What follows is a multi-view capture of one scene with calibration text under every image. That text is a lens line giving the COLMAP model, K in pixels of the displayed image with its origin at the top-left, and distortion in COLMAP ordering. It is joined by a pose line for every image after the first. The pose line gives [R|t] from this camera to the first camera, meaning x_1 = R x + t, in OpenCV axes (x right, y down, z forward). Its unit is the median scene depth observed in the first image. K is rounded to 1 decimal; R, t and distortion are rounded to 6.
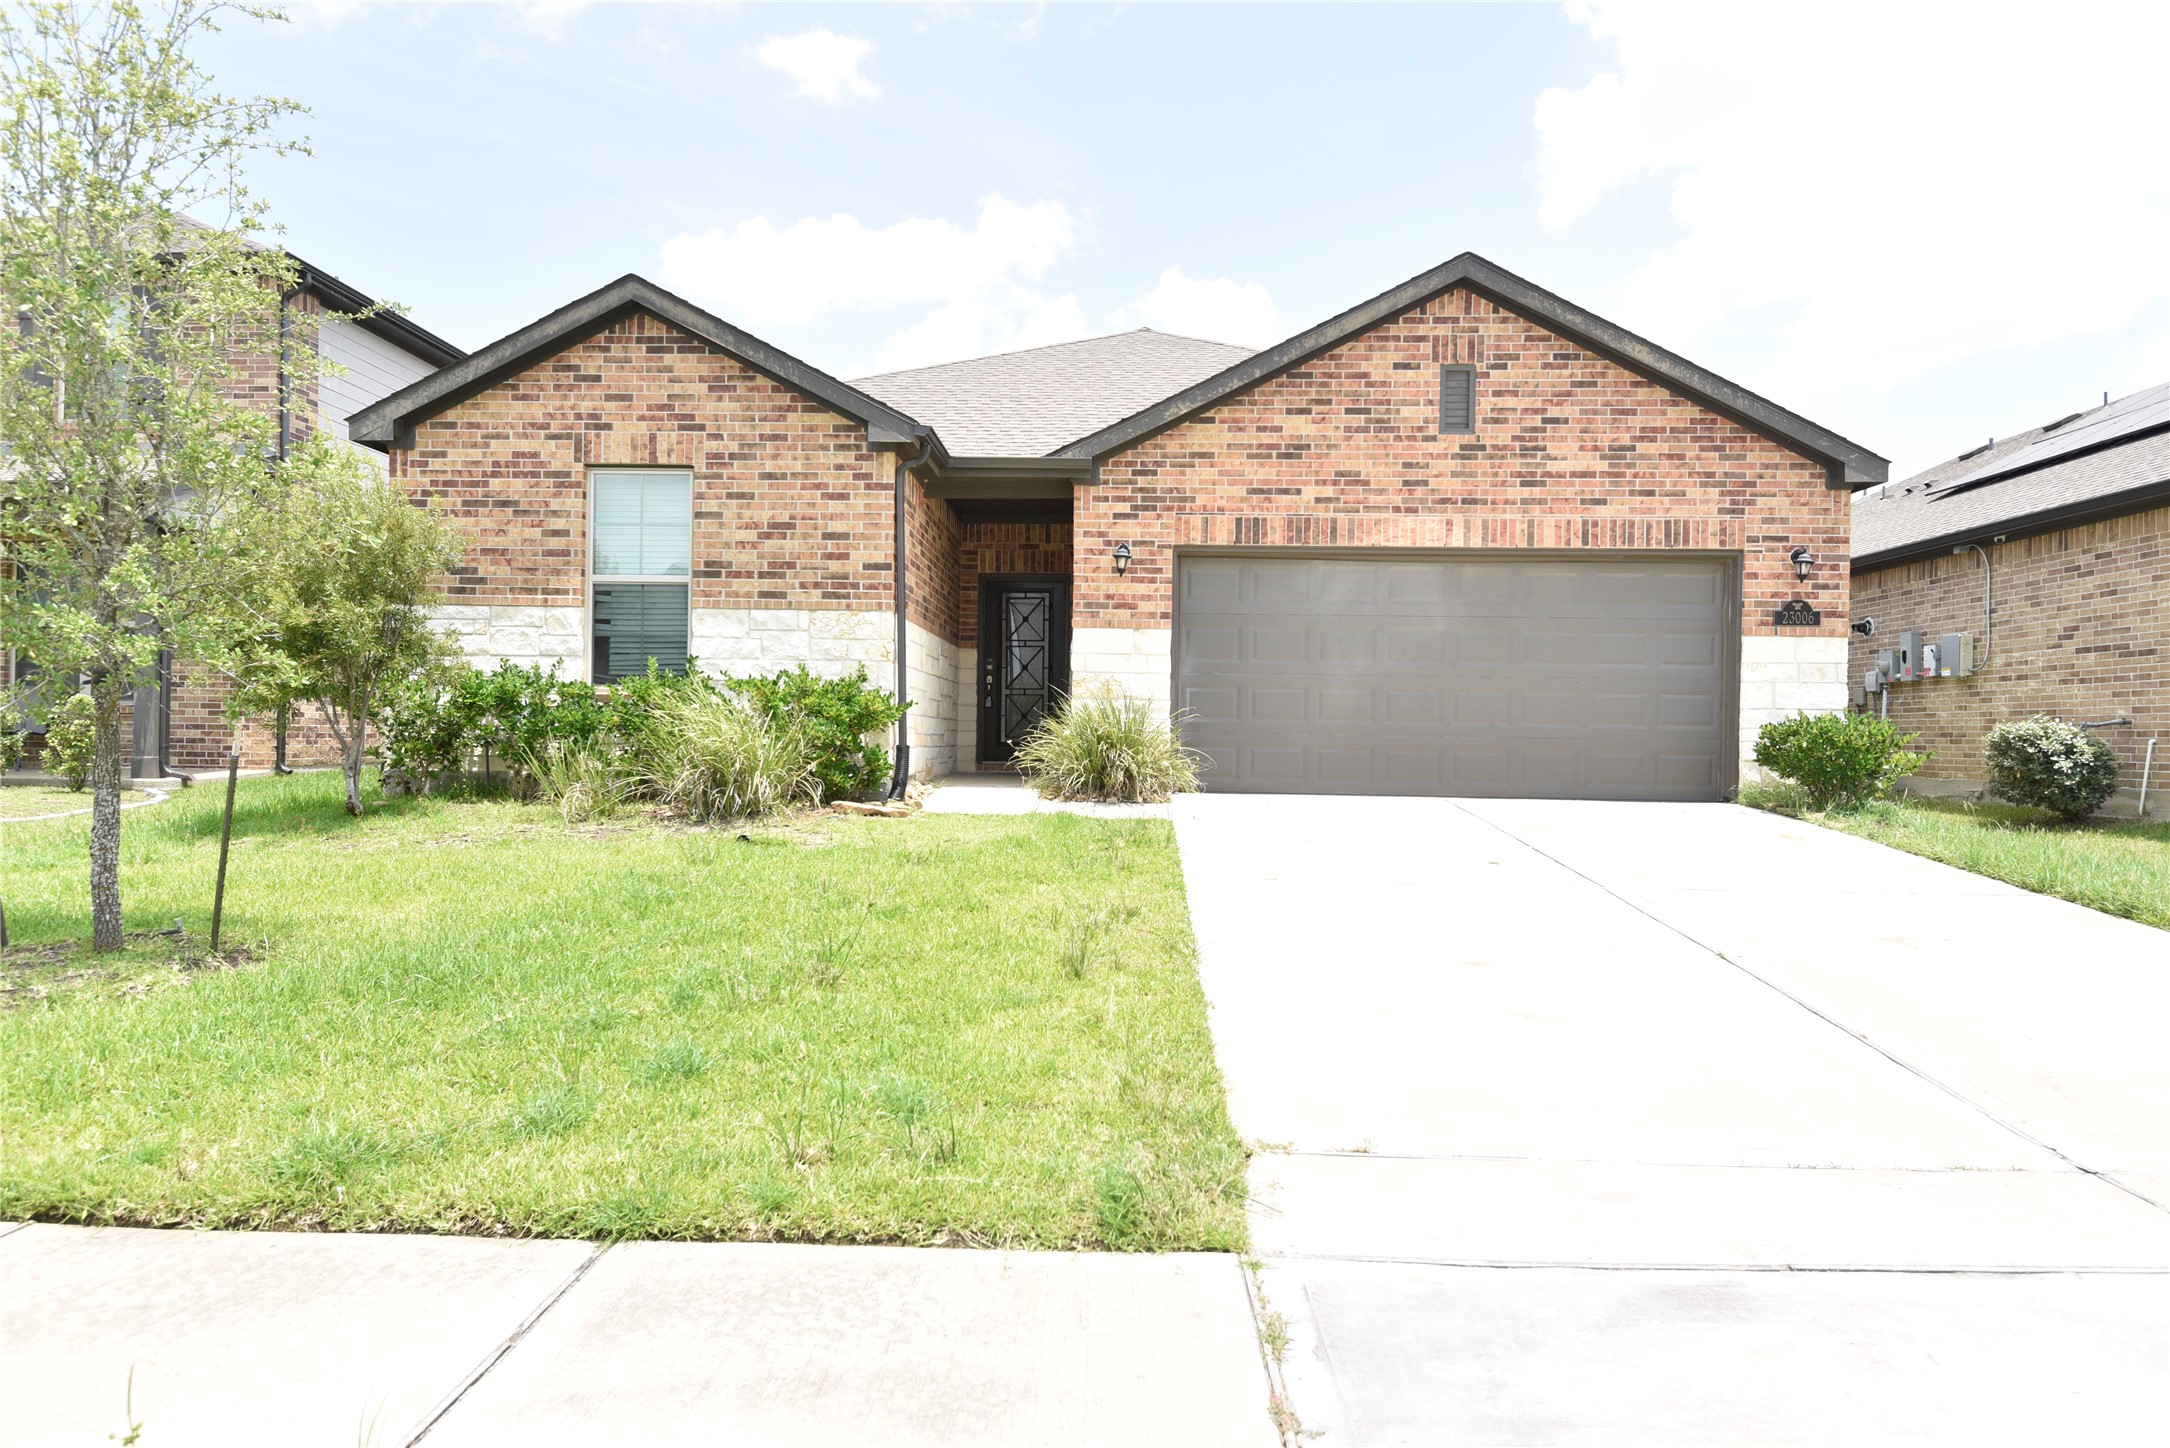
lens RADIAL K [[1319.7, 0, 1087.2], [0, 1319.7, 722.8], [0, 0, 1]] dist [0.000492, 0.000339]
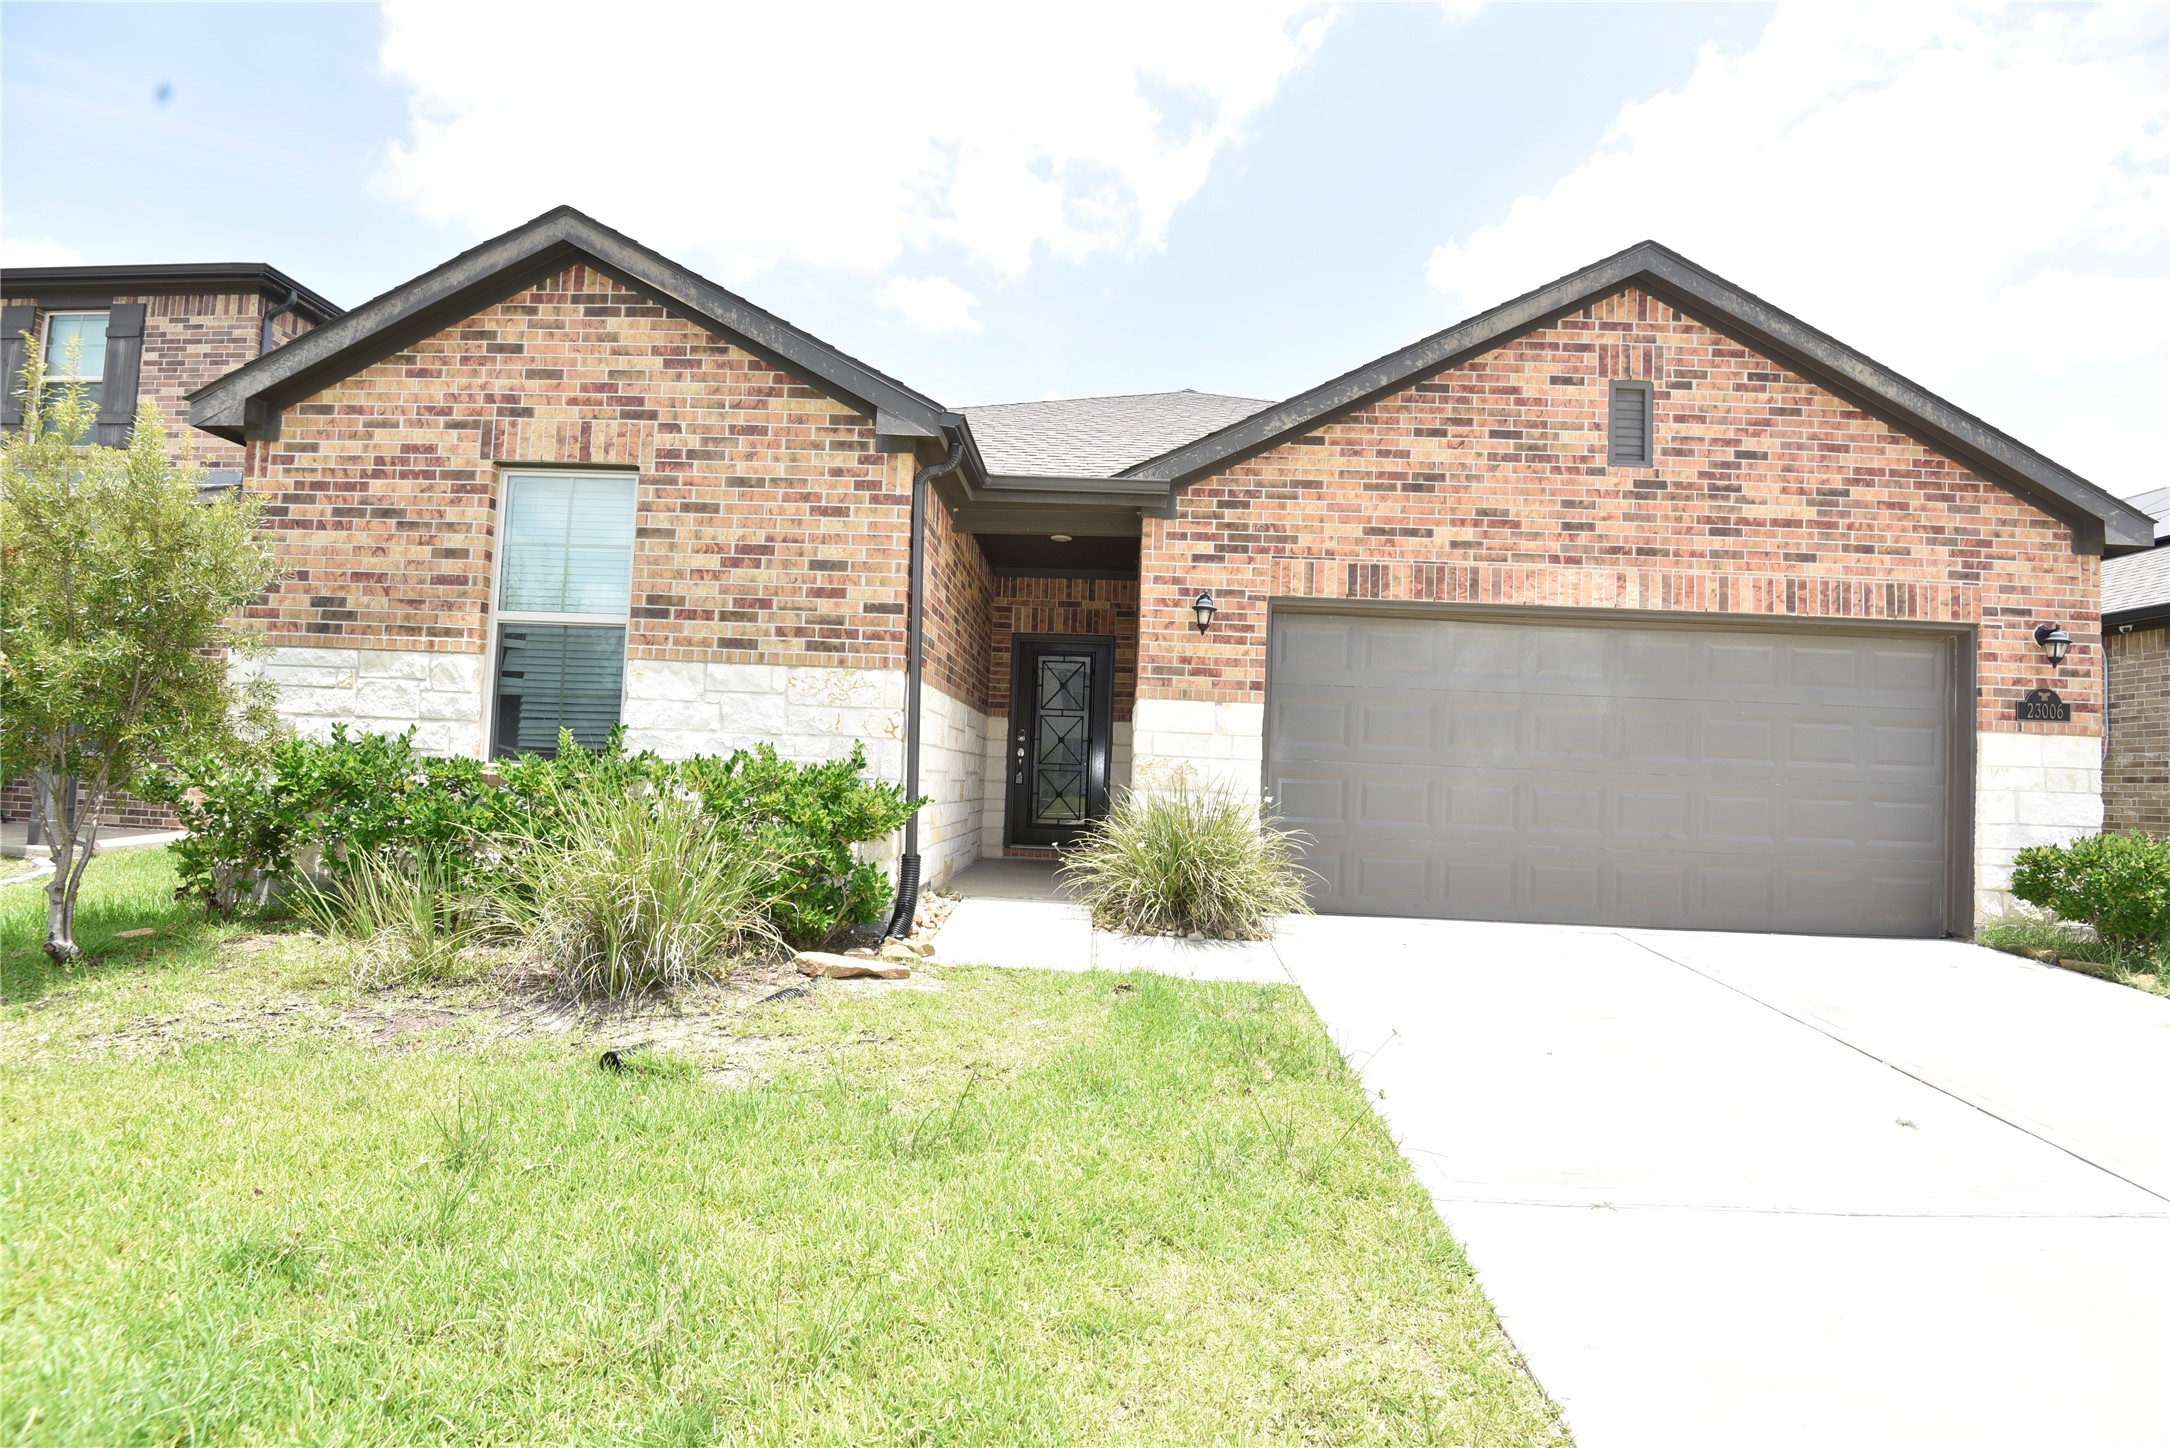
lens RADIAL K [[1007.4, 0, 1087.6], [0, 1007.4, 727.7], [0, 0, 1]] dist [-0.029700, -0.008463]
pose [[0.999609, 0.025663, 0.011079, -0.048027], [-0.025239, 0.999002, -0.036843, -0.033047], [-0.012013, 0.036549, 0.999260, 0.418812]]
